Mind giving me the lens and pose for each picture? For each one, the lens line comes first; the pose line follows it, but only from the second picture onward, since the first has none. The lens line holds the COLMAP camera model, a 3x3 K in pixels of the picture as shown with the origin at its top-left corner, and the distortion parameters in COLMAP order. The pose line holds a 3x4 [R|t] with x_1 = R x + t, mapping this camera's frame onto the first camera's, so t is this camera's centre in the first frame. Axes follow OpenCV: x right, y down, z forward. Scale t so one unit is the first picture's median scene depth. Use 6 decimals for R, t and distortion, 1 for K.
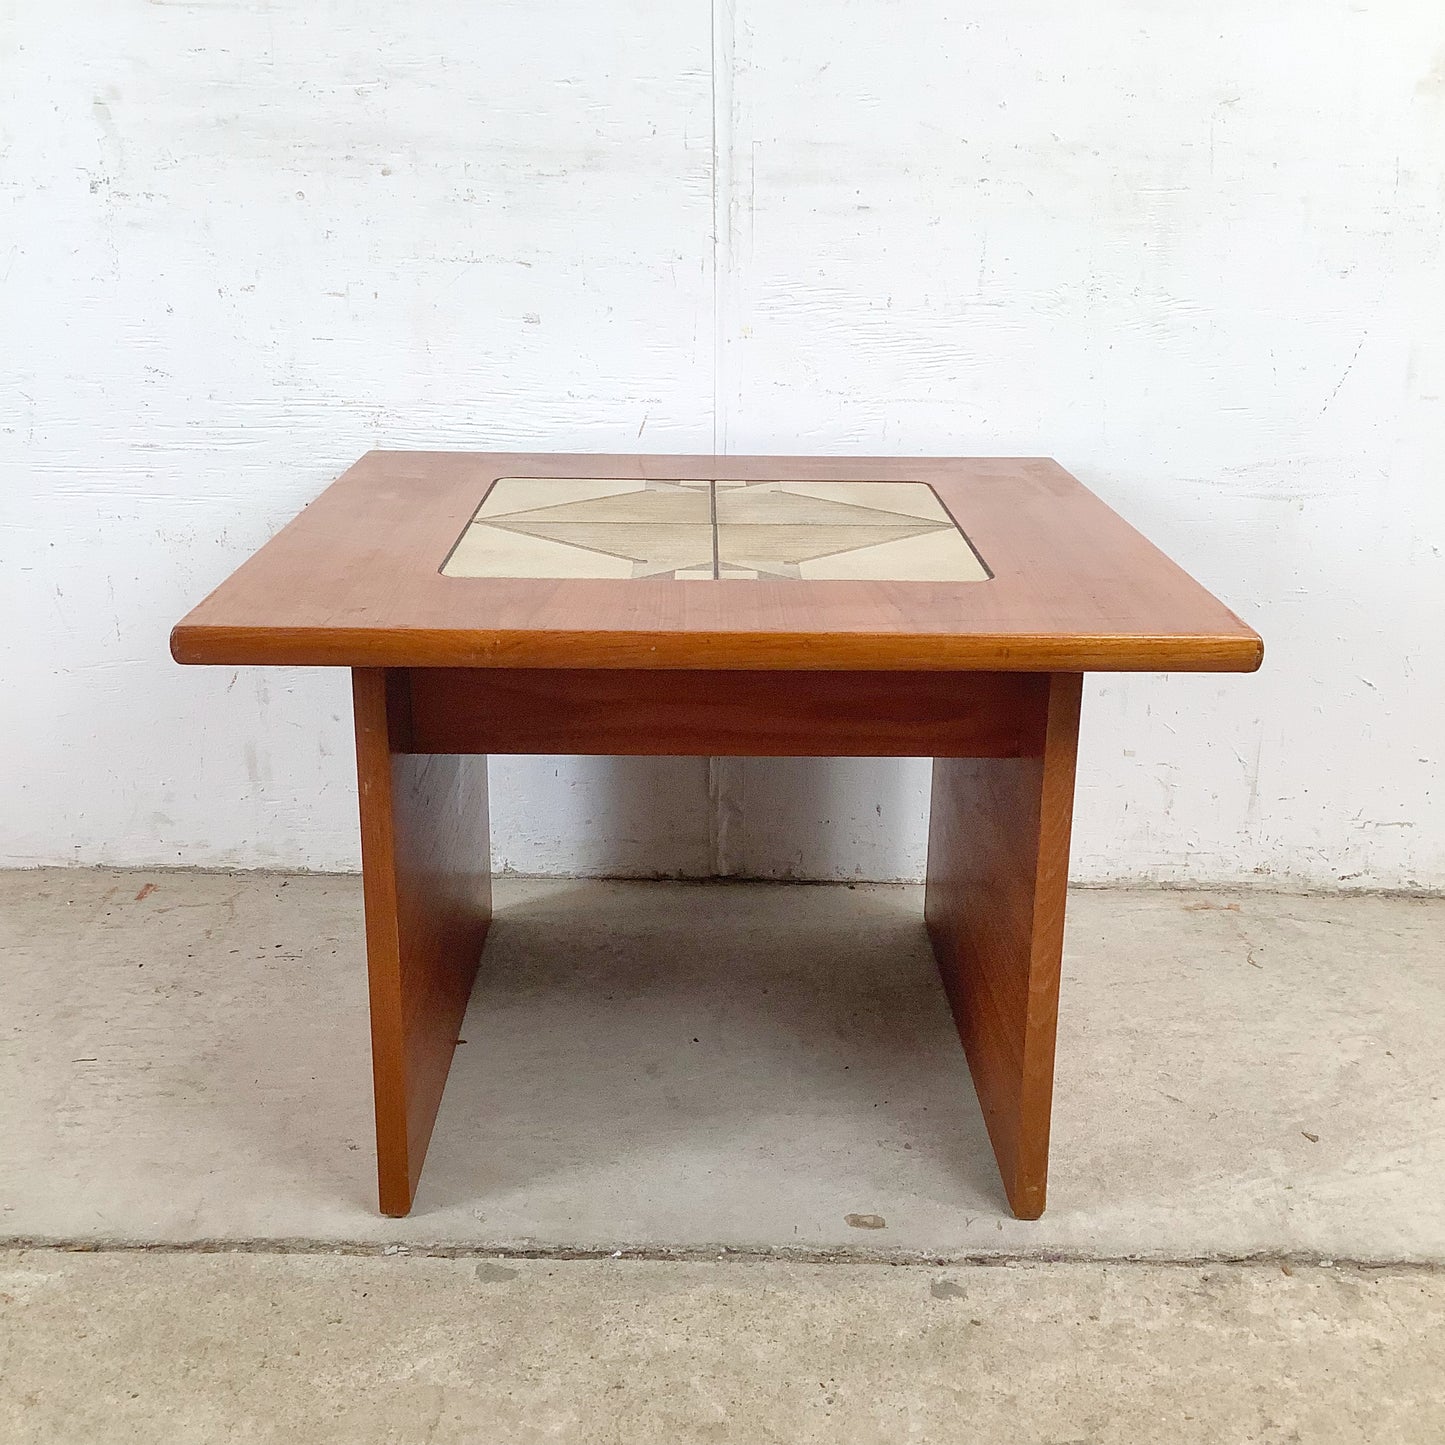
lens RADIAL K [[1739.4, 0, 714.9], [0, 1739.4, 721.9], [0, 0, 1]] dist [0.150077, -0.347135]
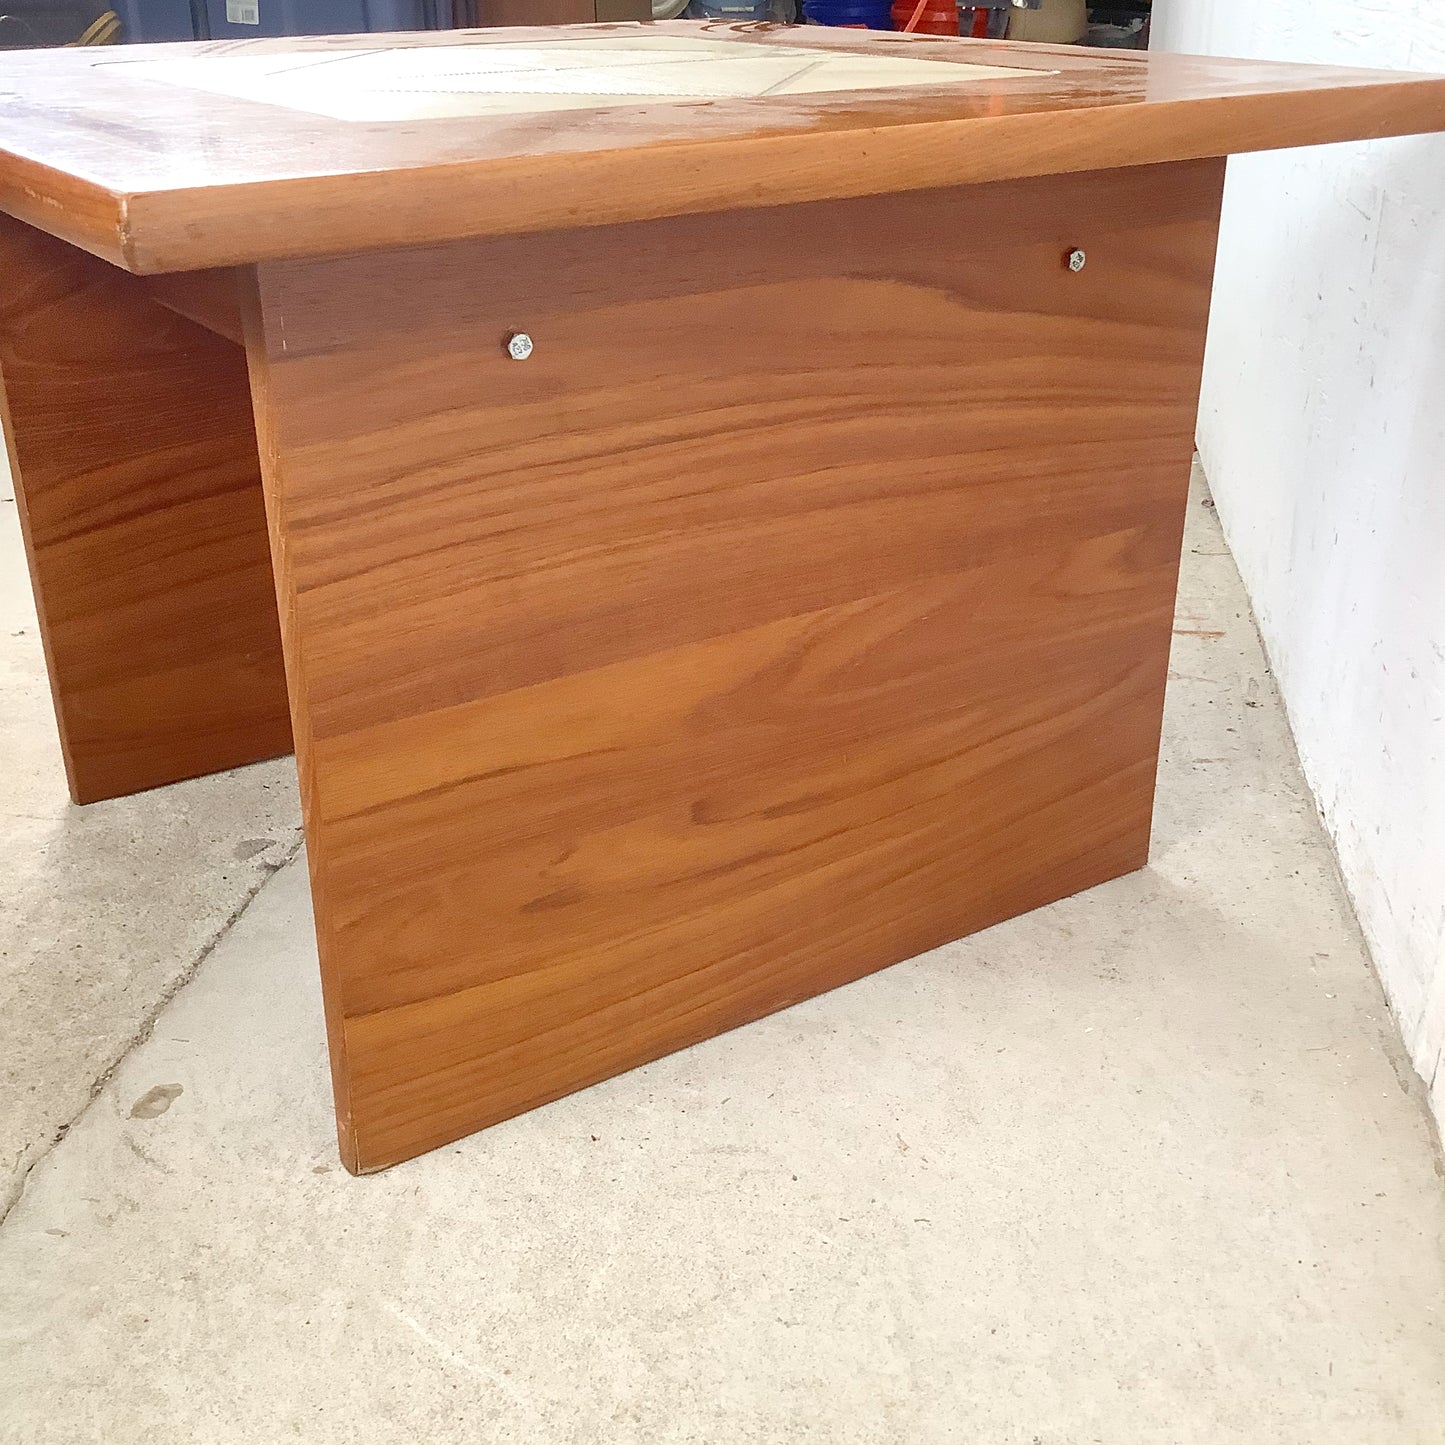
lens RADIAL K [[1748.6, 0, 721.2], [0, 1748.6, 713.9], [0, 0, 1]] dist [0.154074, -0.356474]
pose [[-0.140003, 0.403250, -0.904316, 0.631109], [-0.302002, 0.852402, 0.426856, -0.209699], [0.942971, 0.332866, 0.002443, 1.177456]]
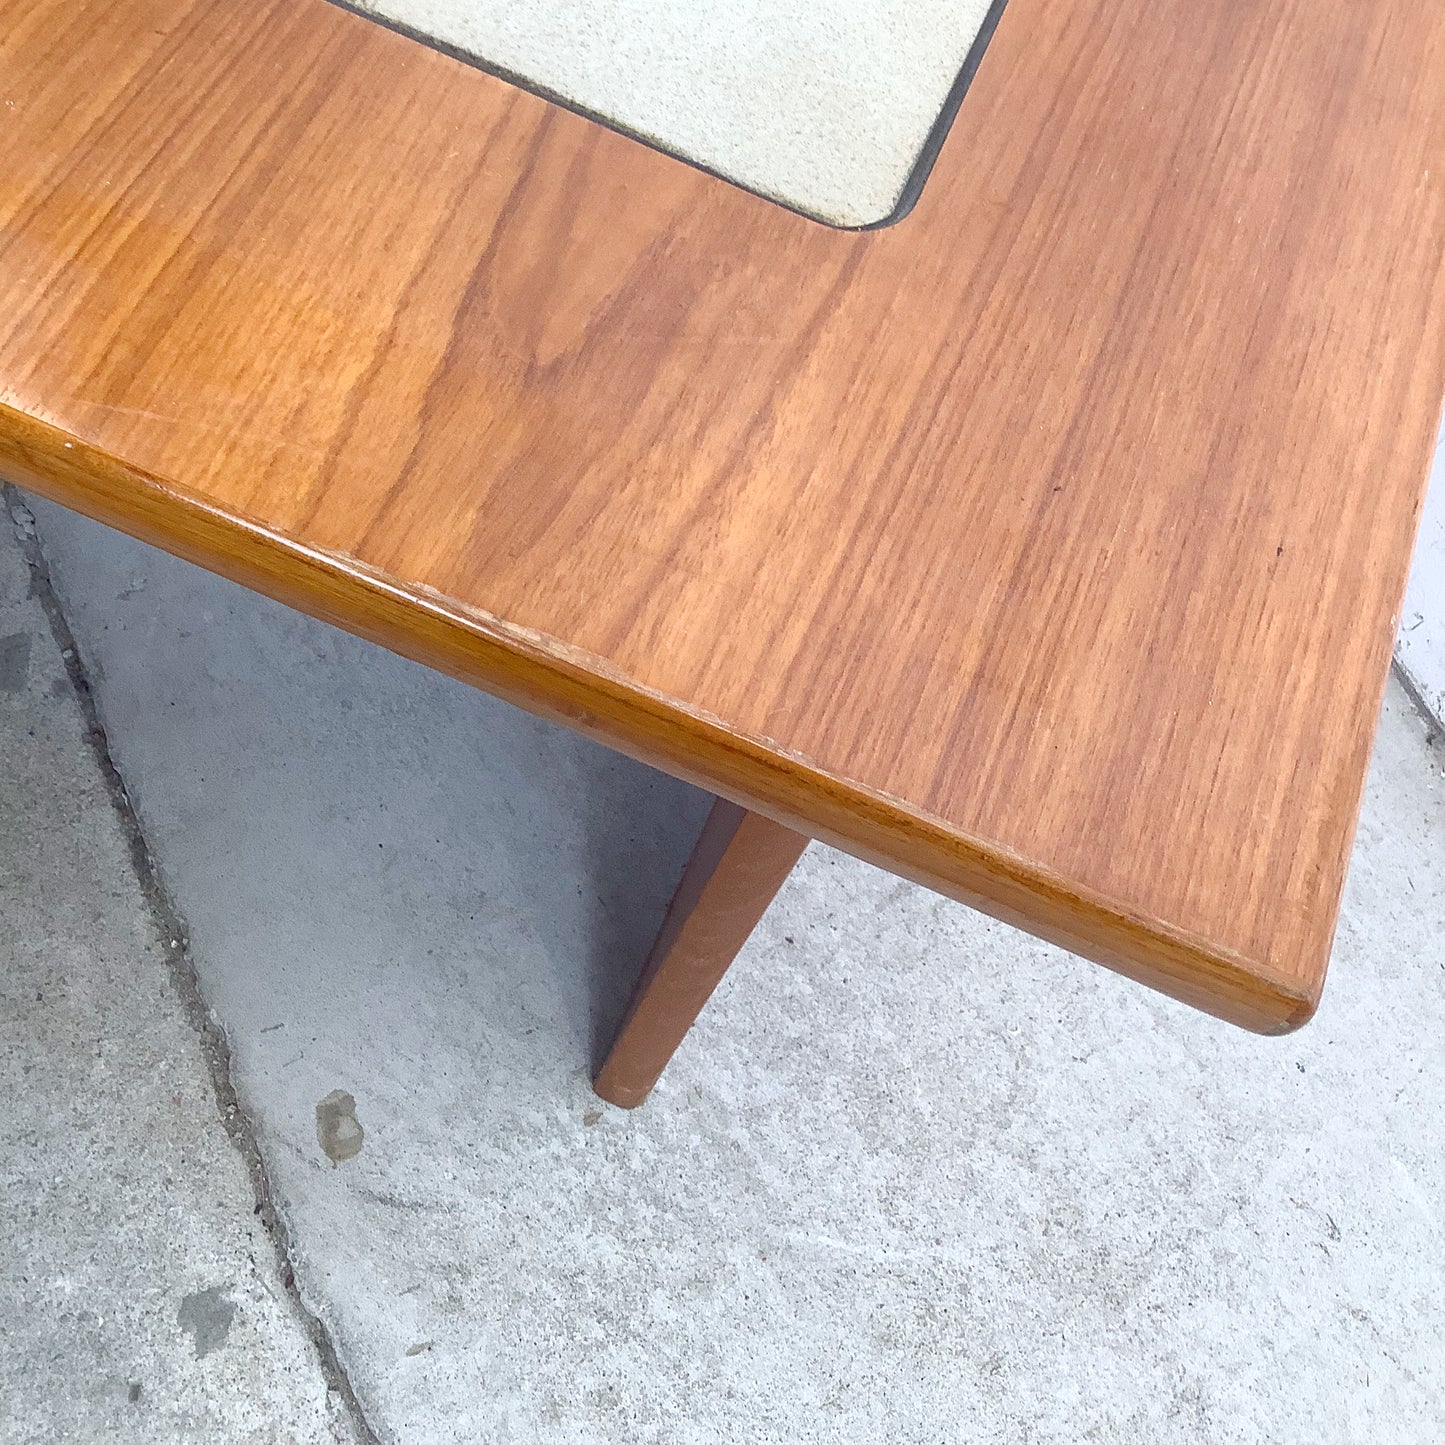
lens RADIAL K [[1748.6, 0, 721.2], [0, 1748.6, 713.9], [0, 0, 1]] dist [0.154074, -0.356474]
pose [[0.445362, 0.828560, -0.339325, 0.232264], [-0.466454, 0.538205, 0.701966, -0.265686], [0.764247, -0.154349, 0.626181, 0.764519]]
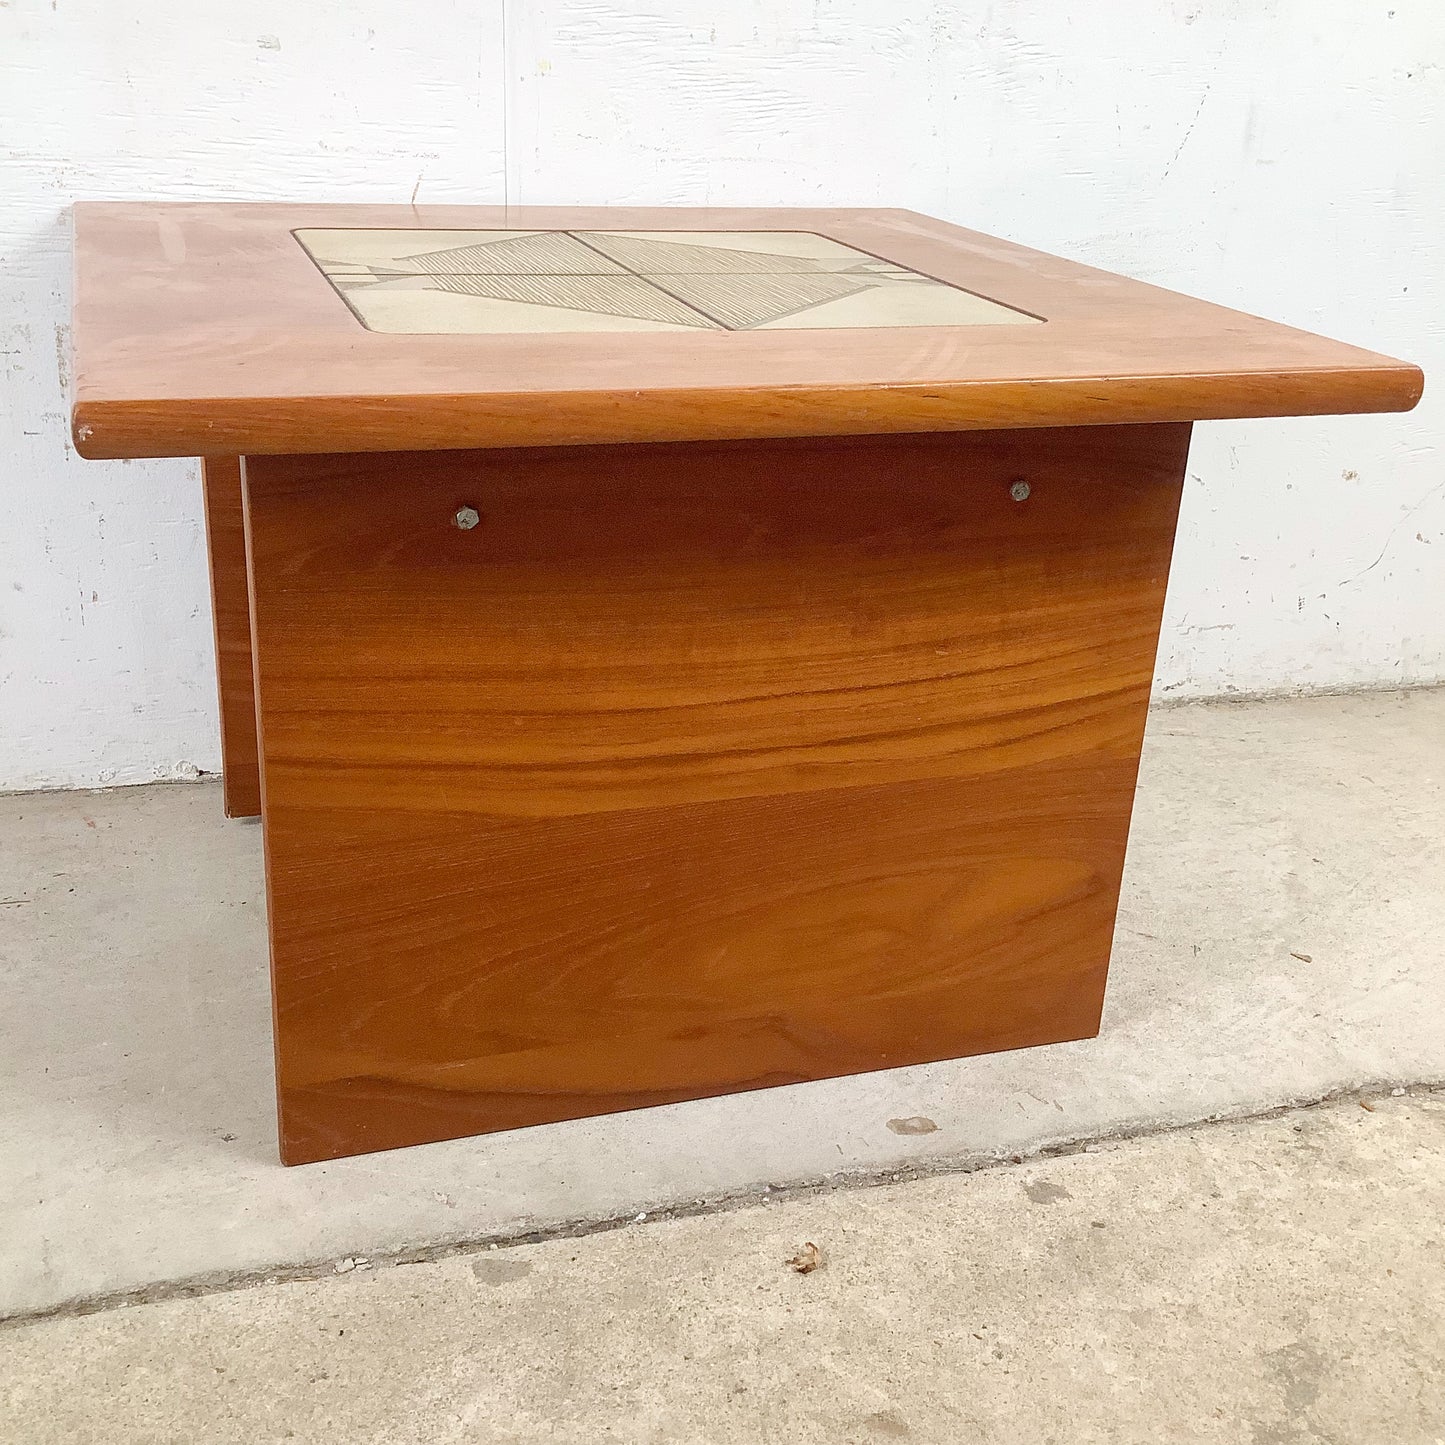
lens RADIAL K [[1748.6, 0, 721.2], [0, 1748.6, 713.9], [0, 0, 1]] dist [0.154074, -0.356474]
pose [[0.948820, -0.086327, 0.303790, -0.239831], [0.067420, 0.995109, 0.072205, 0.025626], [-0.308538, -0.048028, 0.949999, 0.253016]]
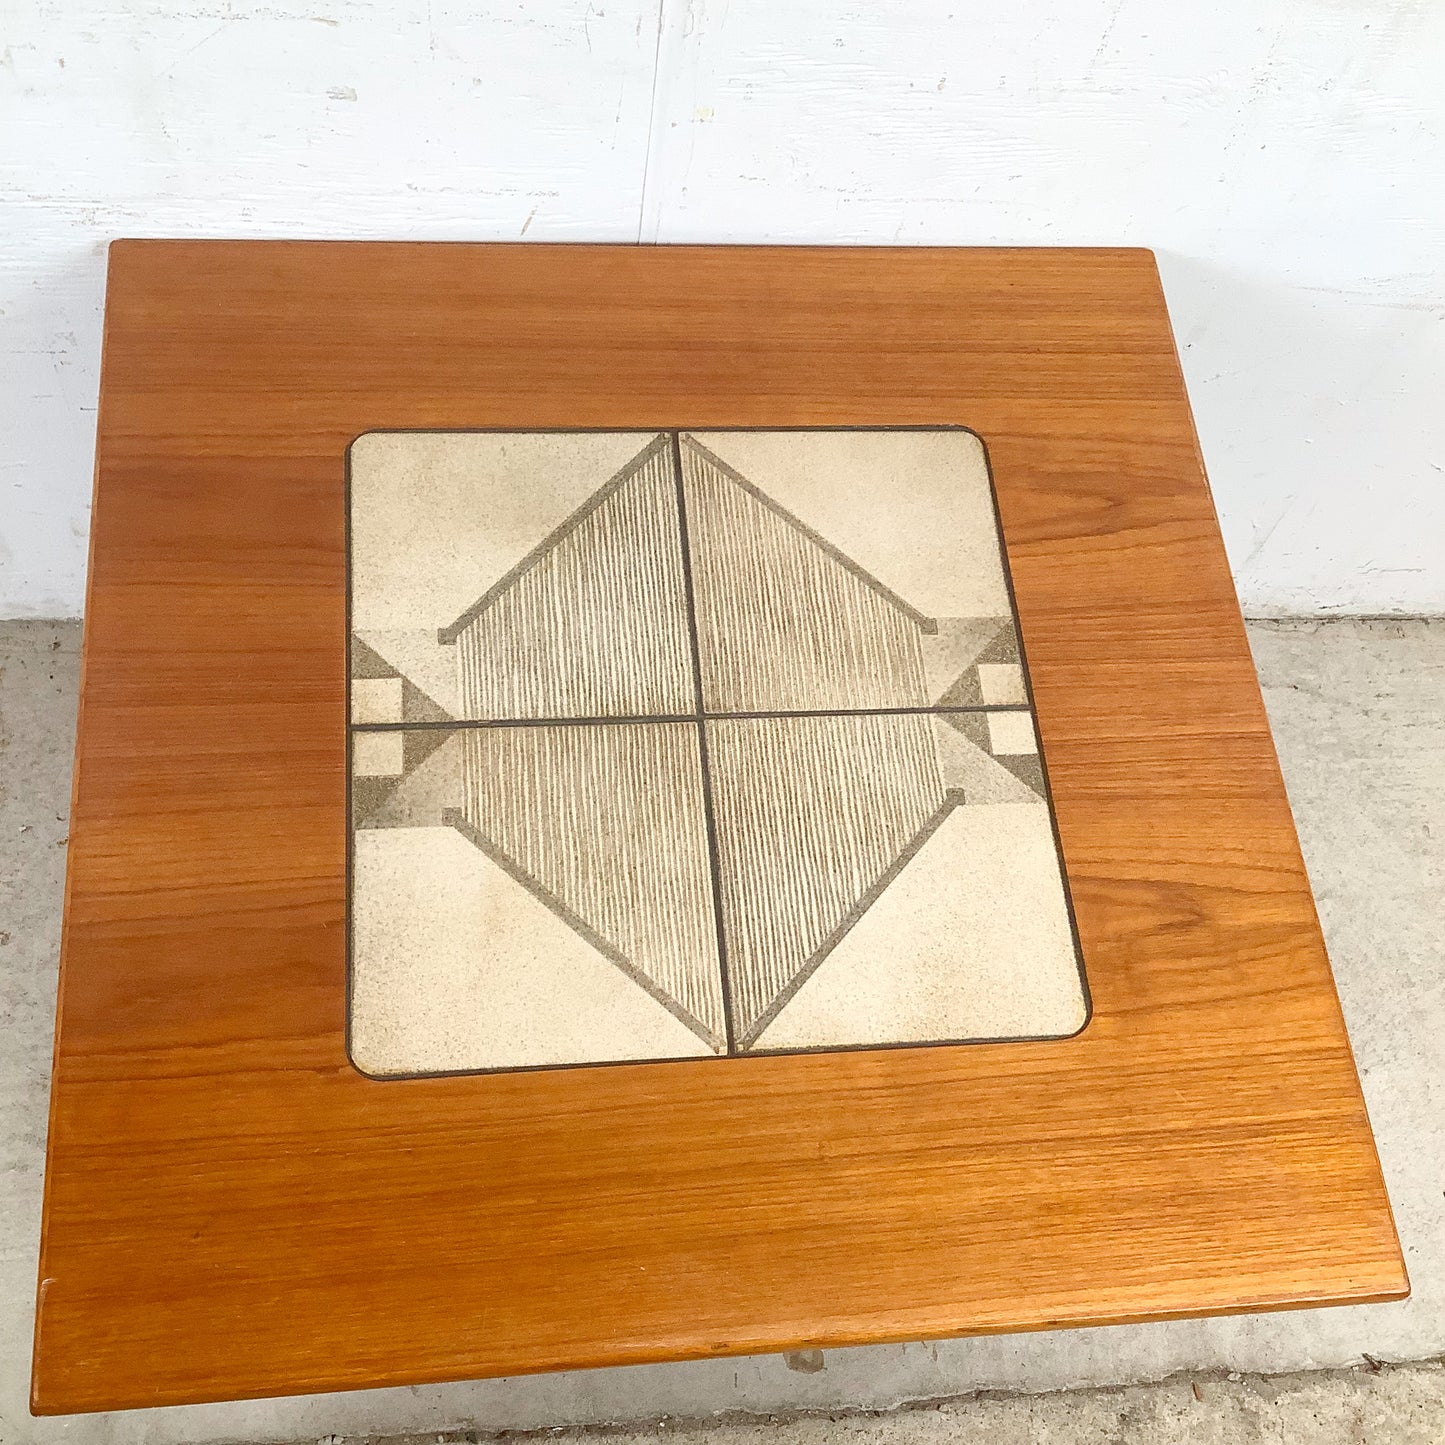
lens RADIAL K [[1742.7, 0, 717.7], [0, 1742.7, 720.4], [0, 0, 1]] dist [0.140898, -0.332178]
pose [[0.989857, -0.029788, 0.138910, -0.092494], [-0.077315, 0.707347, 0.702626, -0.681890], [-0.119187, -0.706239, 0.697869, 0.574897]]
